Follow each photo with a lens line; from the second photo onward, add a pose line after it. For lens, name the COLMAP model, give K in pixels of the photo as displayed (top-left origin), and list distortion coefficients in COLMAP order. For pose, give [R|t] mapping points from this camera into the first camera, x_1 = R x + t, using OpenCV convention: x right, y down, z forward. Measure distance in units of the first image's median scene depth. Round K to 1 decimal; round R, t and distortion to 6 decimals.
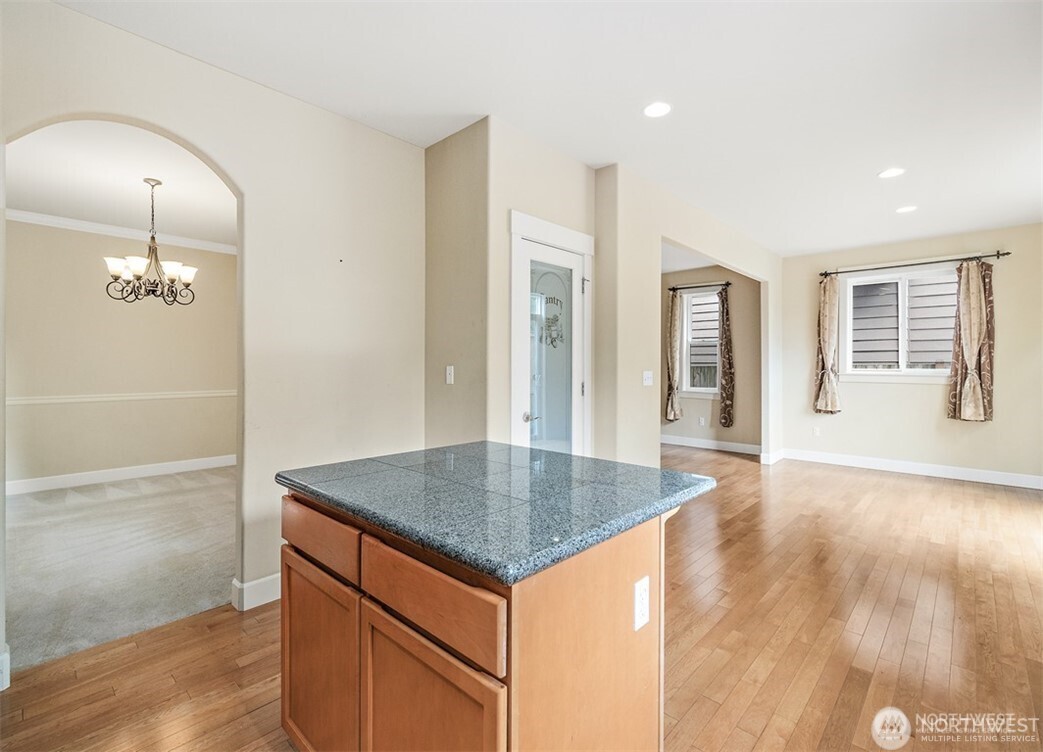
lens RADIAL K [[482.5, 0, 518.3], [0, 482.5, 361.8], [0, 0, 1]] dist [0.002143, 0.000520]
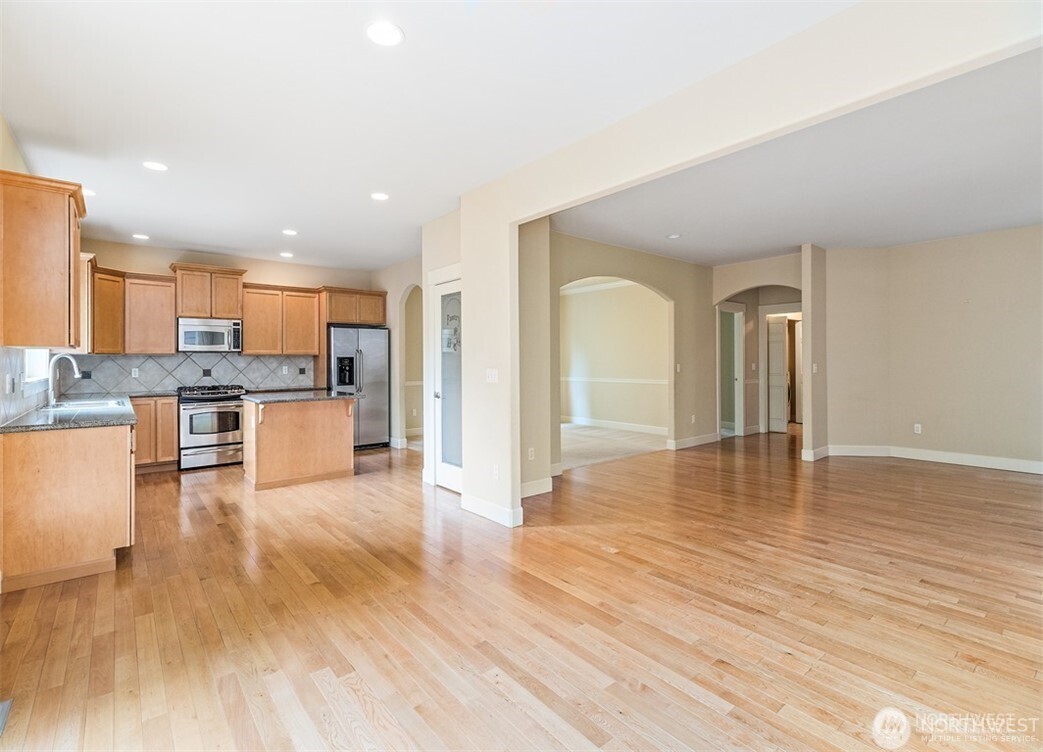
lens RADIAL K [[482.5, 0, 518.3], [0, 482.5, 361.8], [0, 0, 1]] dist [0.002143, 0.000520]
pose [[-0.125773, -0.000886, -0.992059, 0.787151], [0.010907, 0.999938, -0.002276, 0.004524], [0.991999, -0.011107, -0.125756, 0.732410]]
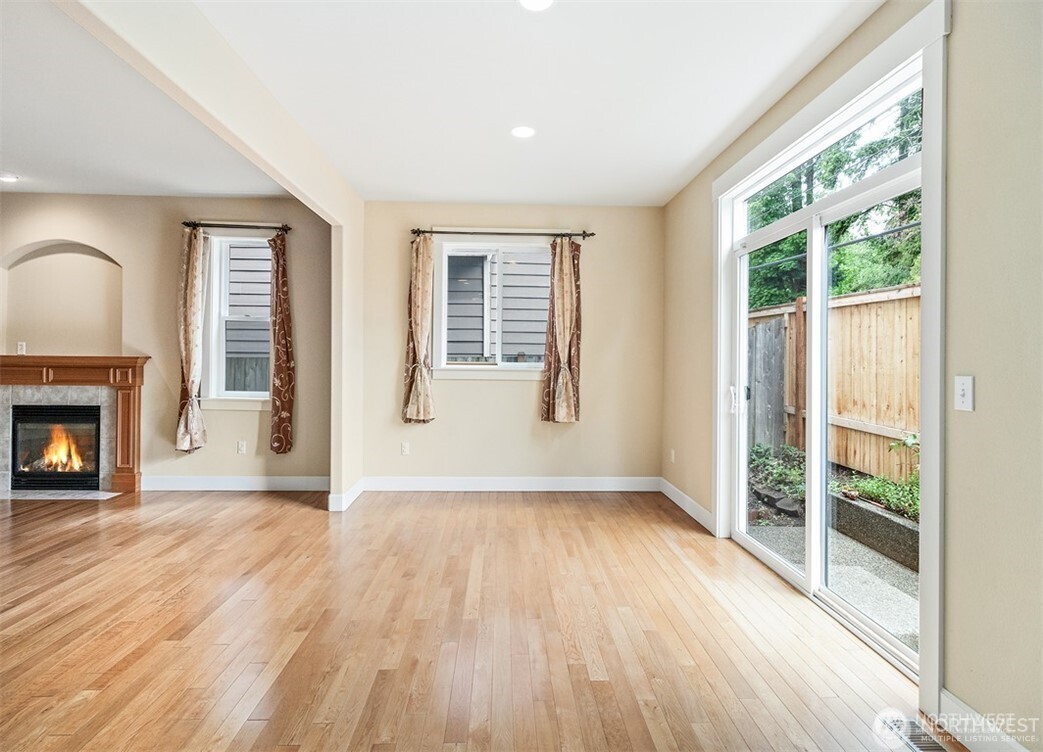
lens RADIAL K [[482.5, 0, 518.3], [0, 482.5, 361.8], [0, 0, 1]] dist [0.002143, 0.000520]
pose [[0.705530, -0.000386, 0.708680, 0.230010], [-0.012153, 0.999846, 0.012644, 0.003242], [-0.708576, -0.017533, 0.705417, 0.381974]]
